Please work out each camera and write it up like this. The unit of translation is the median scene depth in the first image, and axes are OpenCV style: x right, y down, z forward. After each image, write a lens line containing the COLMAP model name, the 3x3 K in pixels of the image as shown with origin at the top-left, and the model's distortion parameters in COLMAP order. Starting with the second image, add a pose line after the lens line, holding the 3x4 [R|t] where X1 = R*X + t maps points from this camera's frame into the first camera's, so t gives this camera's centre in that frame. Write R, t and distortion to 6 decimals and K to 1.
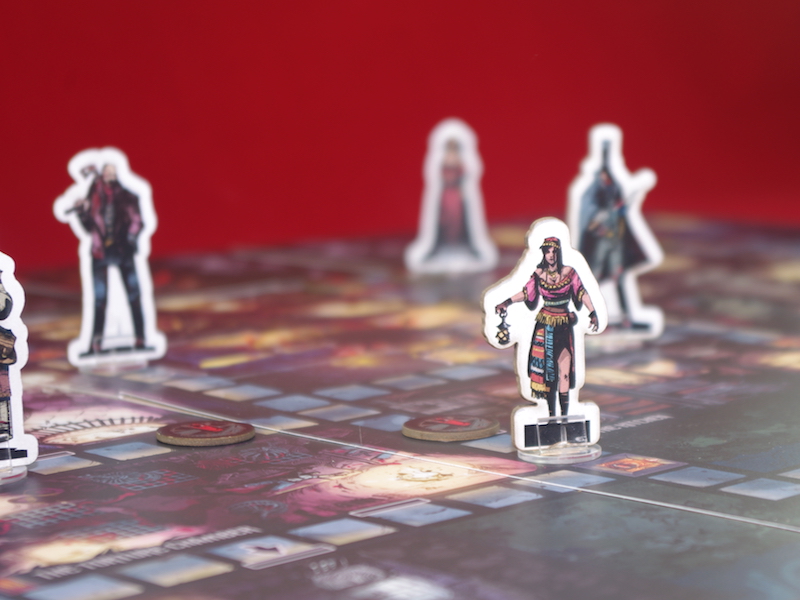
lens RADIAL K [[1894.4, 0, 400.8], [0, 1894.4, 299.8], [0, 0, 1]] dist [0.100828, 0.000000]
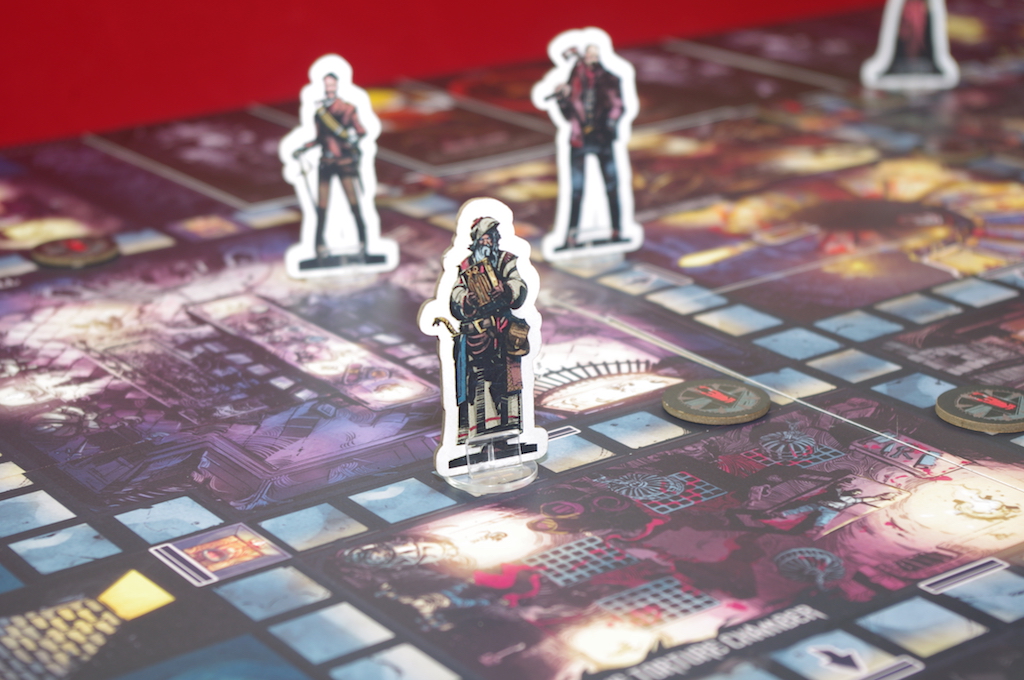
lens RADIAL K [[1804.2, 0, 511.1], [0, 1804.2, 340.6], [0, 0, 1]] dist [0.088459, 0.000000]
pose [[0.989755, 0.049196, -0.134034, -0.083870], [-0.022919, 0.981333, 0.190947, -0.120840], [0.140925, -0.185918, 0.972407, 0.142212]]
